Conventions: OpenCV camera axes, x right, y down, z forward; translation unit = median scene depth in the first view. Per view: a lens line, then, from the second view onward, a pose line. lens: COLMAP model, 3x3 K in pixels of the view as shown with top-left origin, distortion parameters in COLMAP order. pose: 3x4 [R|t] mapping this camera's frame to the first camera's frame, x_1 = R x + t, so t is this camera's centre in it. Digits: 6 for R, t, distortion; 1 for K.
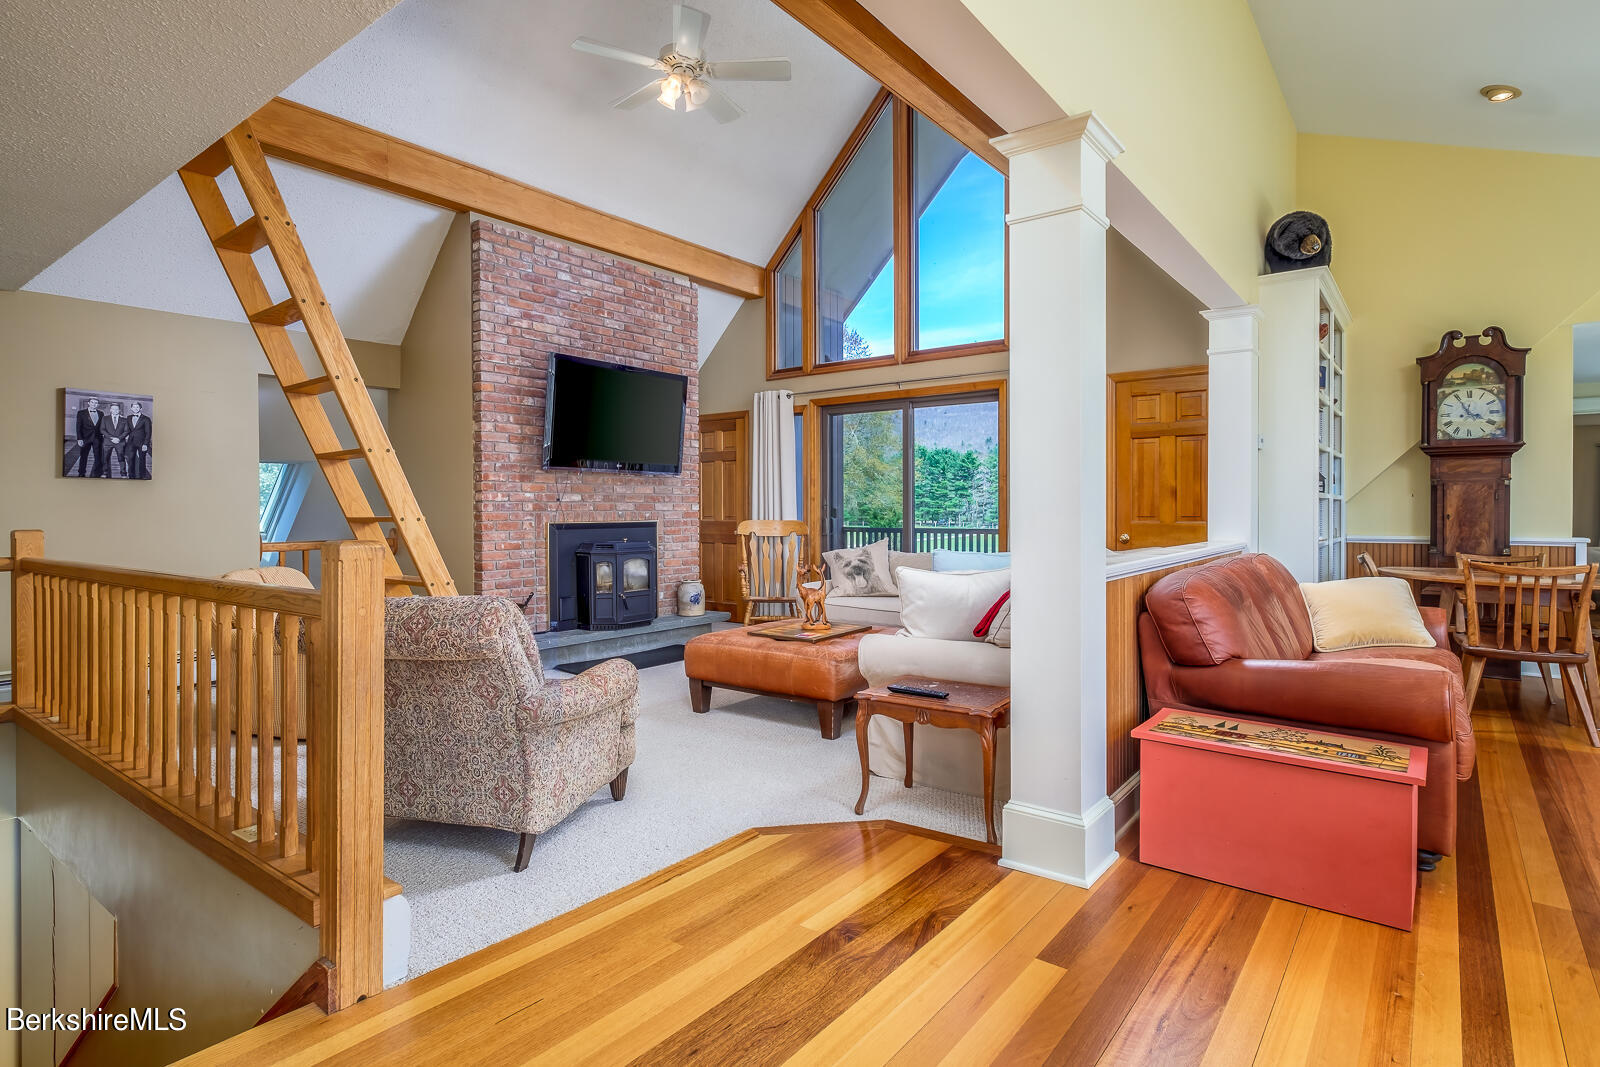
lens RADIAL K [[849.2, 0, 812.4], [0, 849.2, 511.3], [0, 0, 1]] dist [0.002107, 0.000975]
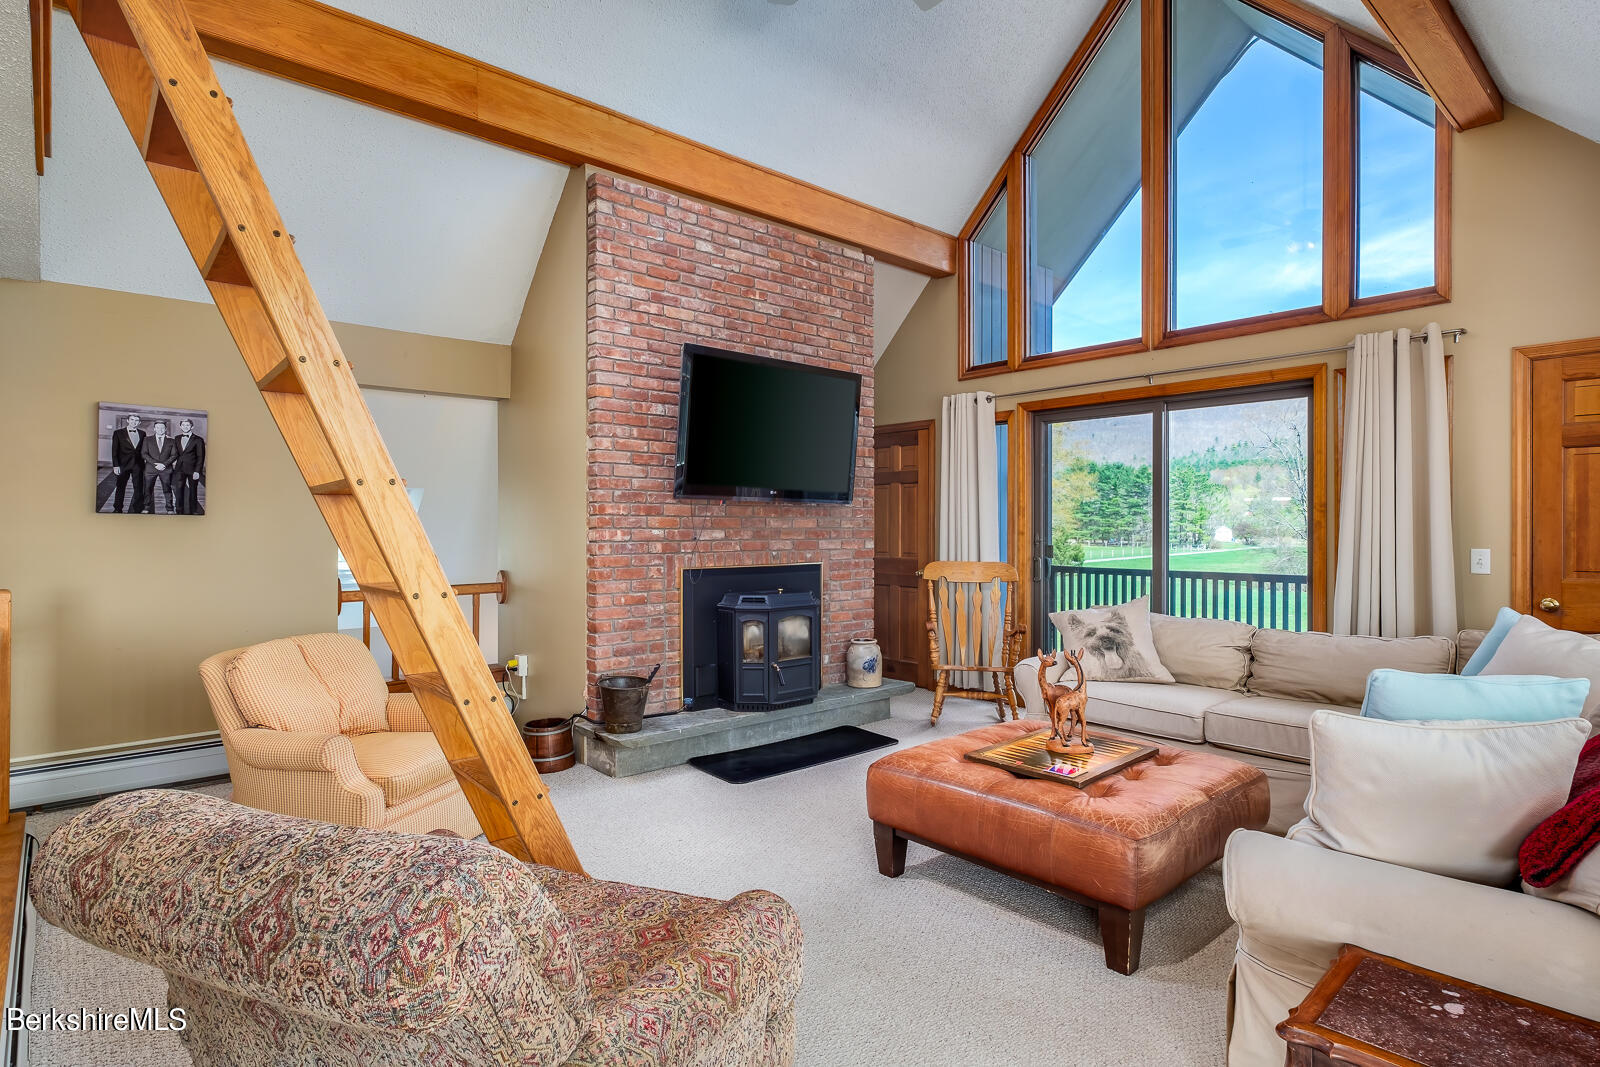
lens RADIAL K [[849.2, 0, 800.8], [0, 849.2, 532.0], [0, 0, 1]] dist [0.002107, 0.000975]
pose [[0.980970, 0.005534, -0.194081, -0.058393], [-0.004588, 0.999975, 0.005325, -0.023649], [0.194106, -0.004333, 0.980971, 0.272059]]
